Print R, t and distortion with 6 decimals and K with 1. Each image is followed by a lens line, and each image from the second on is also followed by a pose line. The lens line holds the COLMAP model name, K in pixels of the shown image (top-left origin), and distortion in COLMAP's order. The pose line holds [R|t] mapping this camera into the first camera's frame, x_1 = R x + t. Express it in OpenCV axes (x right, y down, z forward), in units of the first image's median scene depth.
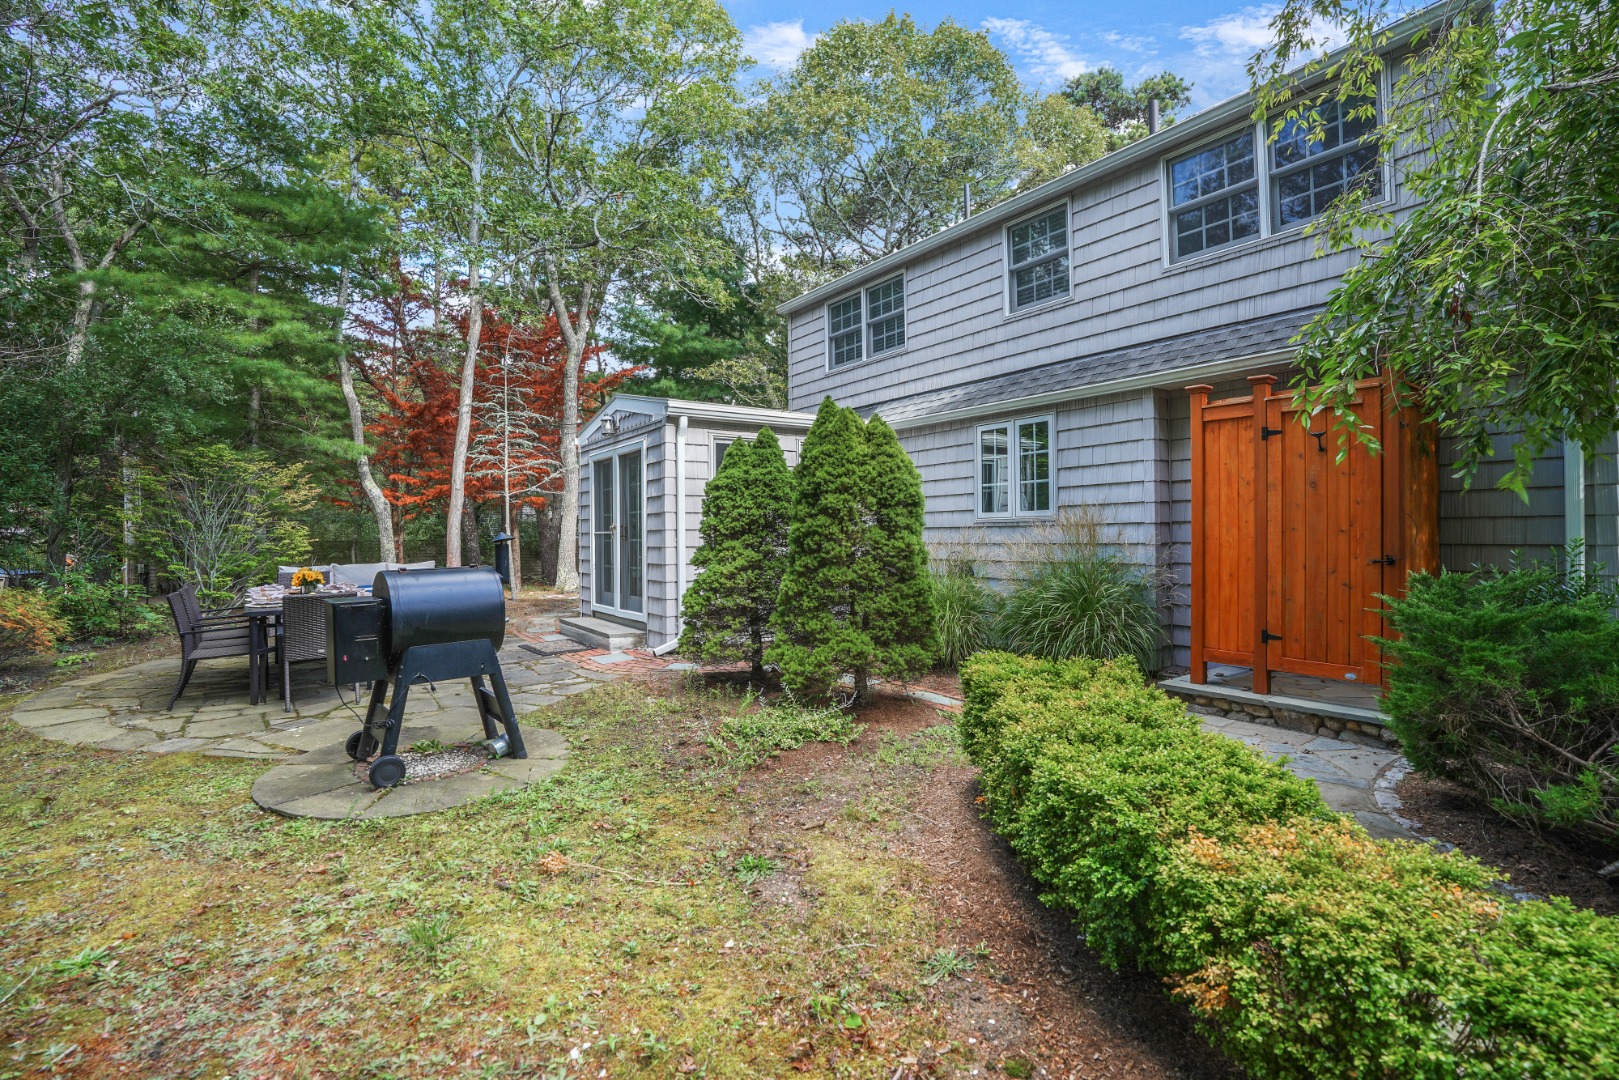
lens RADIAL K [[781.1, 0, 824.6], [0, 781.1, 533.8], [0, 0, 1]] dist [-0.001598, 0.000564]
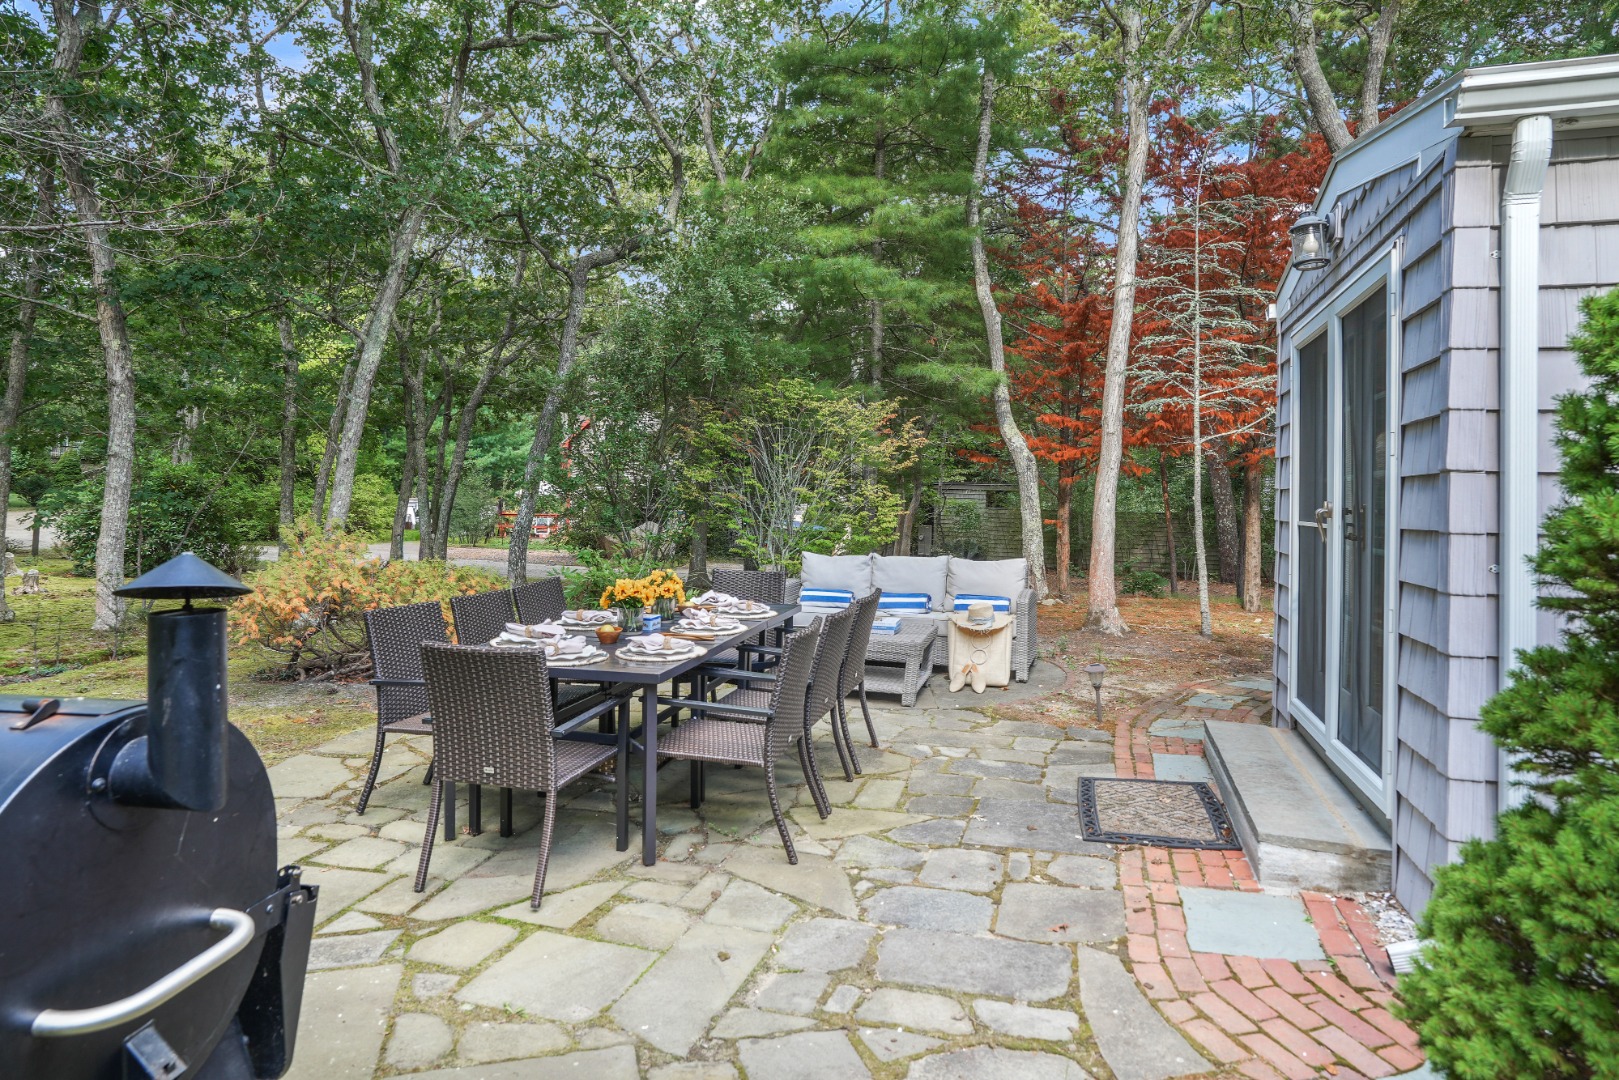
lens RADIAL K [[957.1, 0, 810.6], [0, 957.1, 472.2], [0, 0, 1]] dist [-0.000447, 0.000715]
pose [[0.621678, 0.004928, -0.783257, -0.066288], [-0.028728, 0.999451, -0.016513, -0.013230], [0.782746, 0.032767, 0.621479, 0.531216]]
